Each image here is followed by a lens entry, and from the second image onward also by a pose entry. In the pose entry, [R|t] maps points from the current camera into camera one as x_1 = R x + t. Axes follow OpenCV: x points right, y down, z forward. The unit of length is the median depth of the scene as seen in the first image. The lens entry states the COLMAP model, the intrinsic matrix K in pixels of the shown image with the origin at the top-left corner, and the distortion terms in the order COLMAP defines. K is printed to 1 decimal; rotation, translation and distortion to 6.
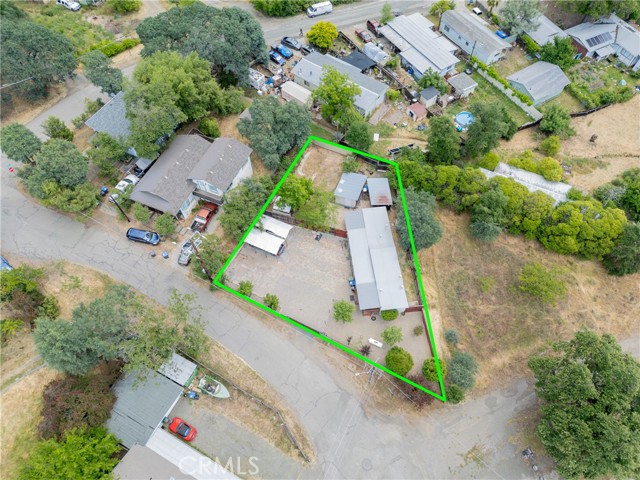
lens RADIAL K [[449.5, 0, 320.0], [0, 449.5, 240.0], [0, 0, 1]] dist [0.009447, -0.001368]
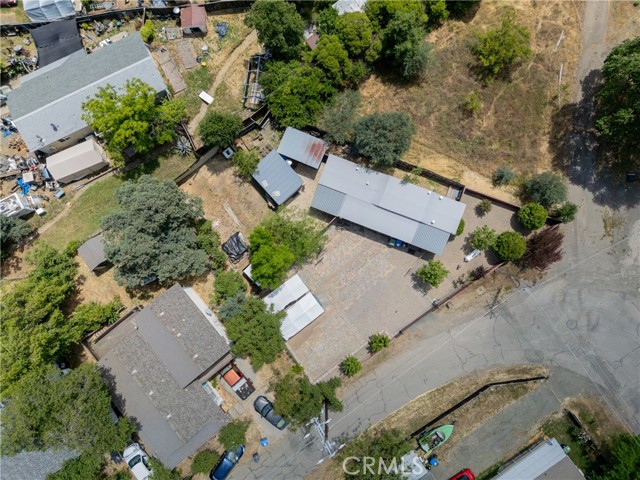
lens RADIAL K [[449.5, 0, 320.0], [0, 449.5, 240.0], [0, 0, 1]] dist [0.009447, -0.001368]
pose [[0.456135, -0.887979, 0.058611, -0.034697], [0.762208, 0.423825, 0.489297, -0.395010], [-0.459327, -0.178511, 0.870145, 0.326563]]
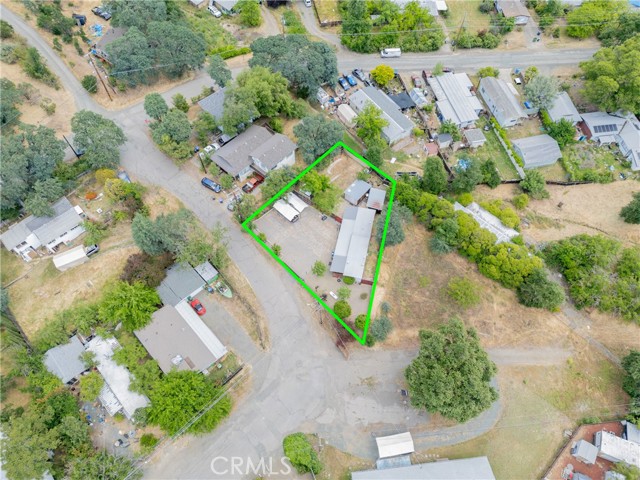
lens RADIAL K [[449.5, 0, 320.0], [0, 449.5, 240.0], [0, 0, 1]] dist [0.009447, -0.001368]
pose [[0.945071, 0.280045, -0.168572, 0.245265], [-0.278985, 0.959813, 0.030431, 0.020630], [0.170320, 0.018270, 0.985219, -0.400674]]
